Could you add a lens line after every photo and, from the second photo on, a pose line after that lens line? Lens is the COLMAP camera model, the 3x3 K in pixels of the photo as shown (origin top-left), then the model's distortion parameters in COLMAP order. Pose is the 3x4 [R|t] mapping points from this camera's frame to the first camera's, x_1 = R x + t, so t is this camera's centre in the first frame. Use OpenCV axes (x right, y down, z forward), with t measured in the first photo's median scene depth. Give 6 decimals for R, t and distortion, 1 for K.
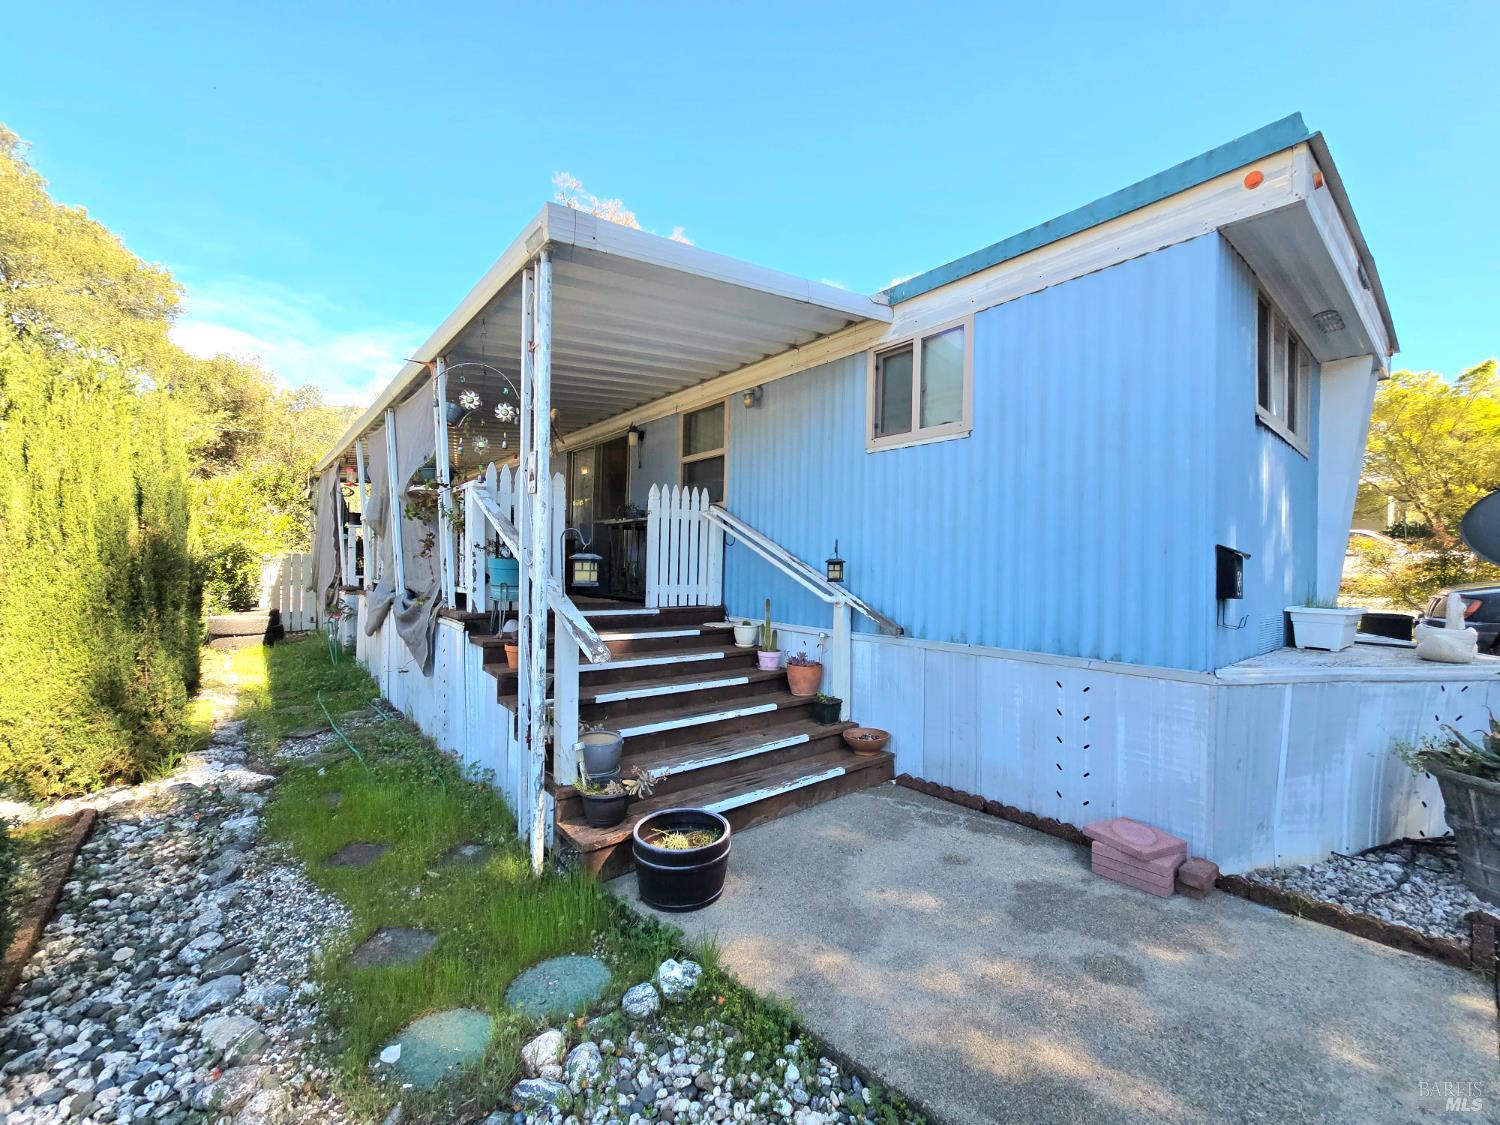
lens RADIAL K [[612.3, 0, 748.4], [0, 612.3, 566.7], [0, 0, 1]] dist [0.001417, 0.000381]
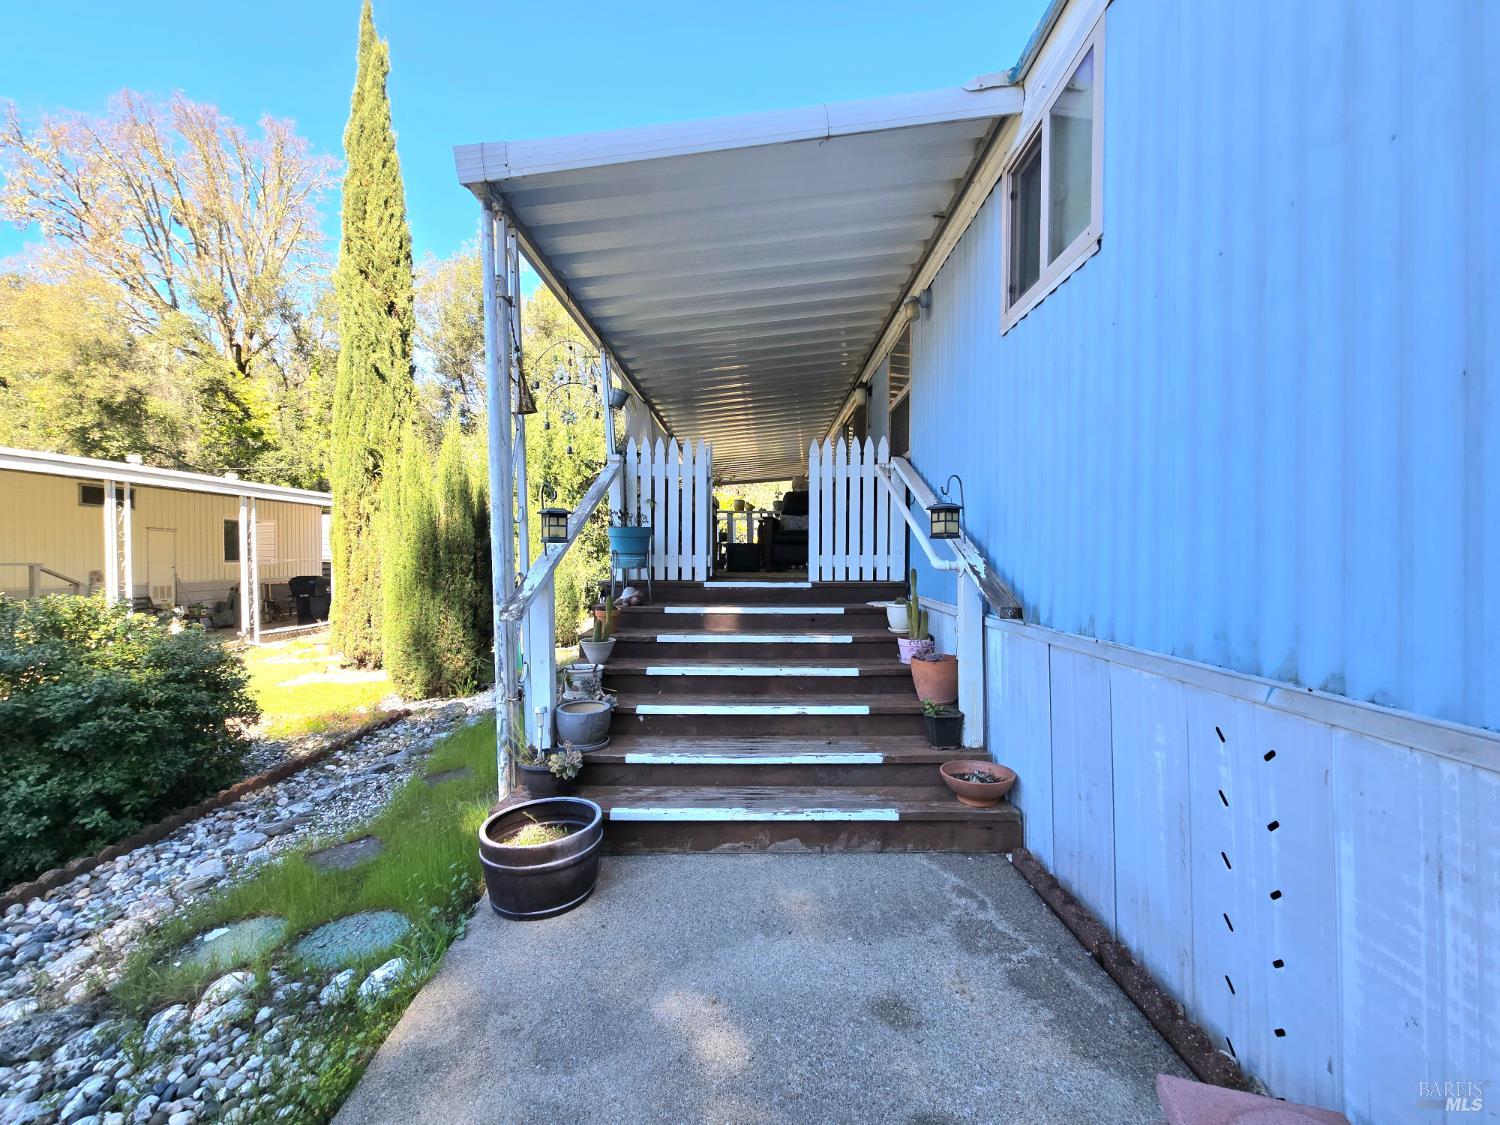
lens RADIAL K [[612.3, 0, 748.4], [0, 612.3, 566.7], [0, 0, 1]] dist [0.001417, 0.000381]
pose [[0.756548, -0.009828, -0.653864, 0.490216], [0.017055, 0.999843, 0.004704, 0.057926], [0.653715, -0.014711, 0.756598, 0.407895]]
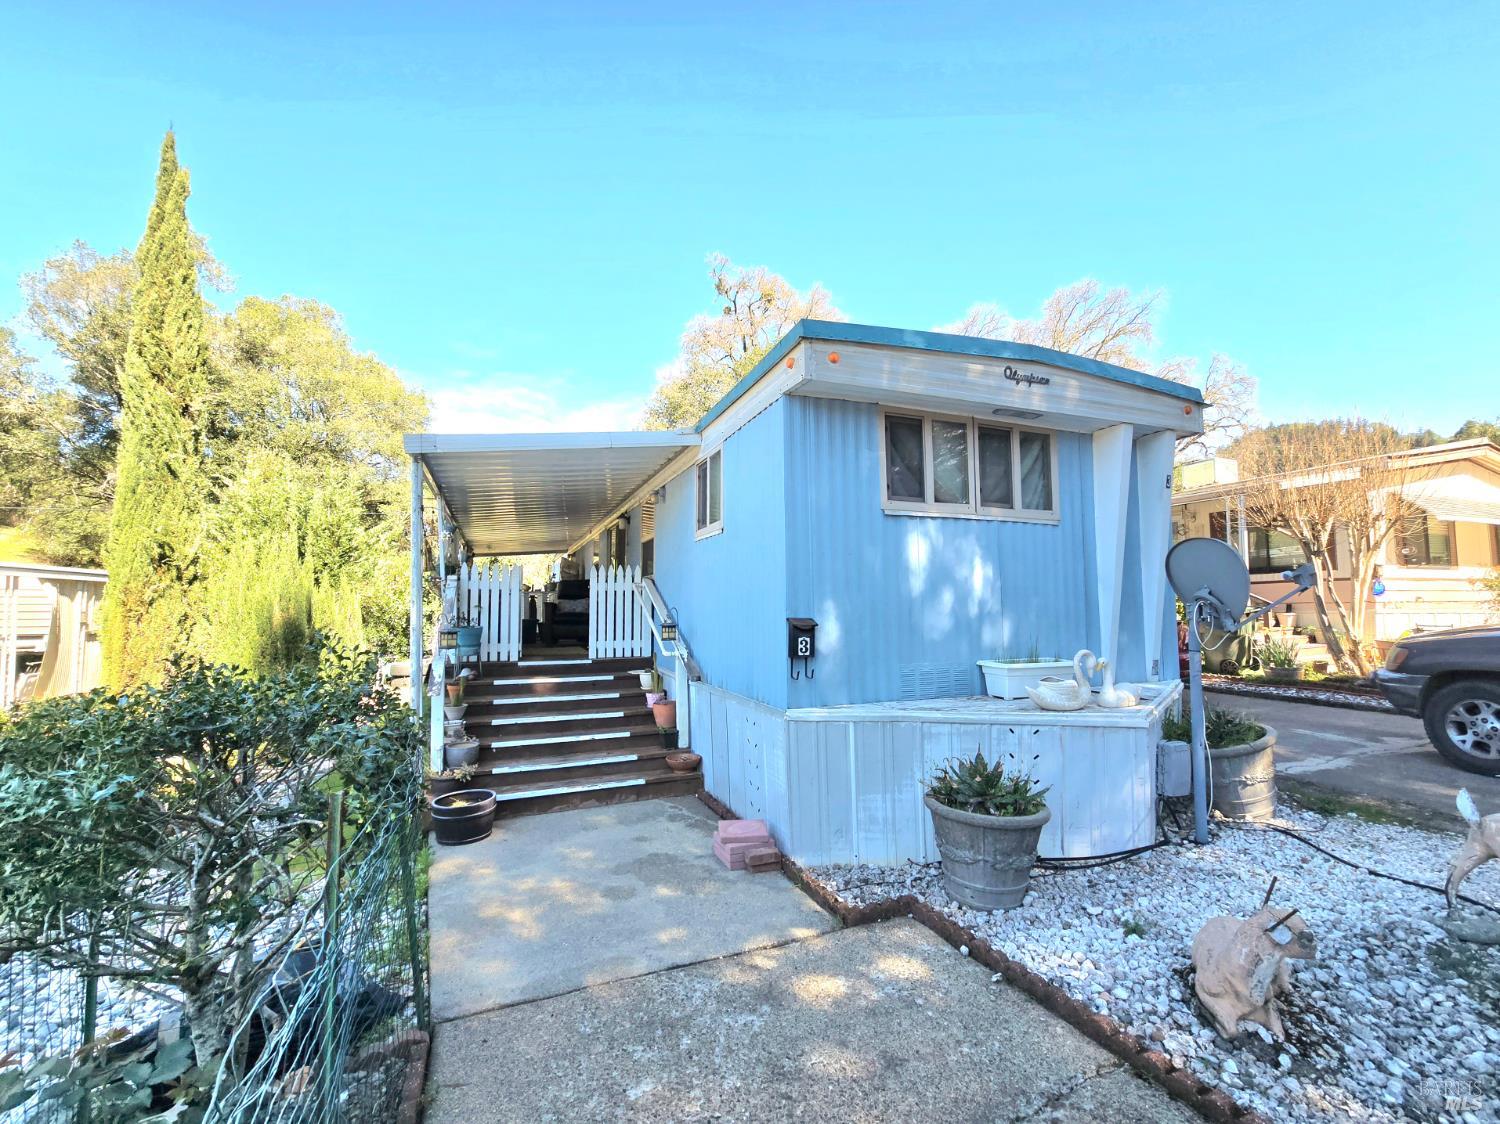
lens RADIAL K [[642.4, 0, 748.0], [0, 642.4, 567.8], [0, 0, 1]] dist [0.002730, 0.000309]
pose [[0.947203, -0.045404, -0.317404, 0.881450], [0.026509, 0.997623, -0.063598, -0.045446], [0.319537, 0.051826, 0.946155, -0.314773]]
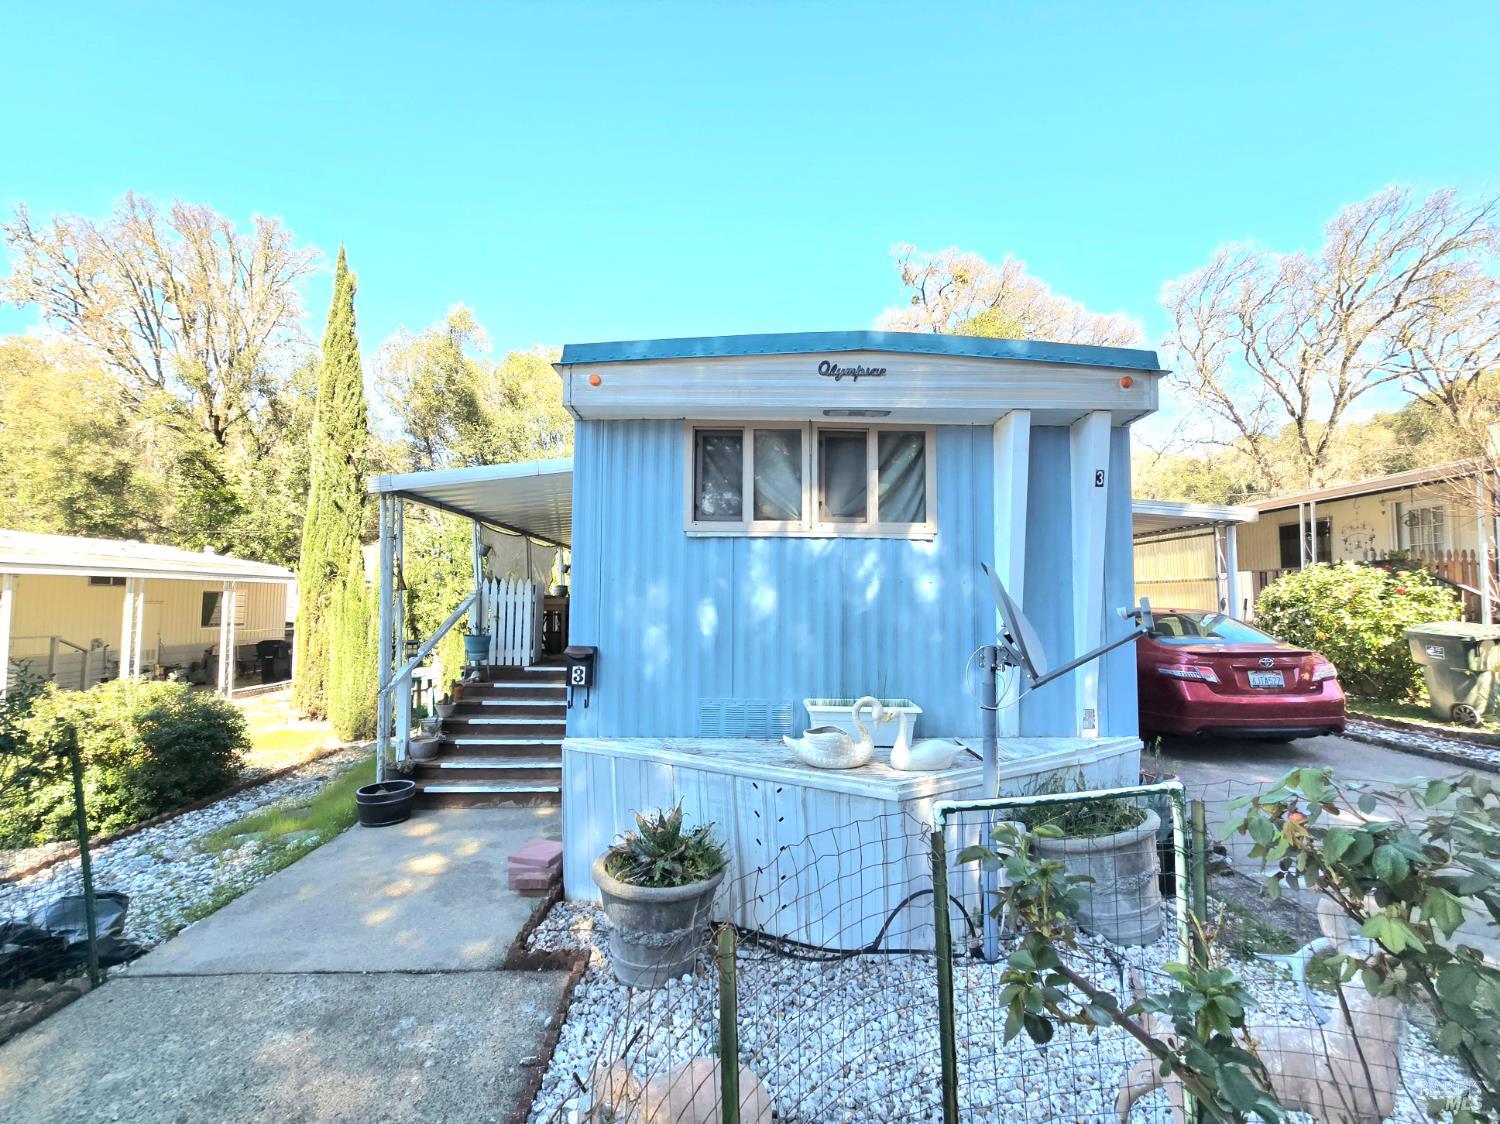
lens RADIAL K [[635.0, 0, 748.5], [0, 635.0, 566.0], [0, 0, 1]] dist [0.001119, 0.000507]
pose [[0.772095, -0.053481, -0.633253, 1.532256], [0.012988, 0.997573, -0.068413, -0.086242], [0.635375, 0.044597, 0.770915, 0.113089]]
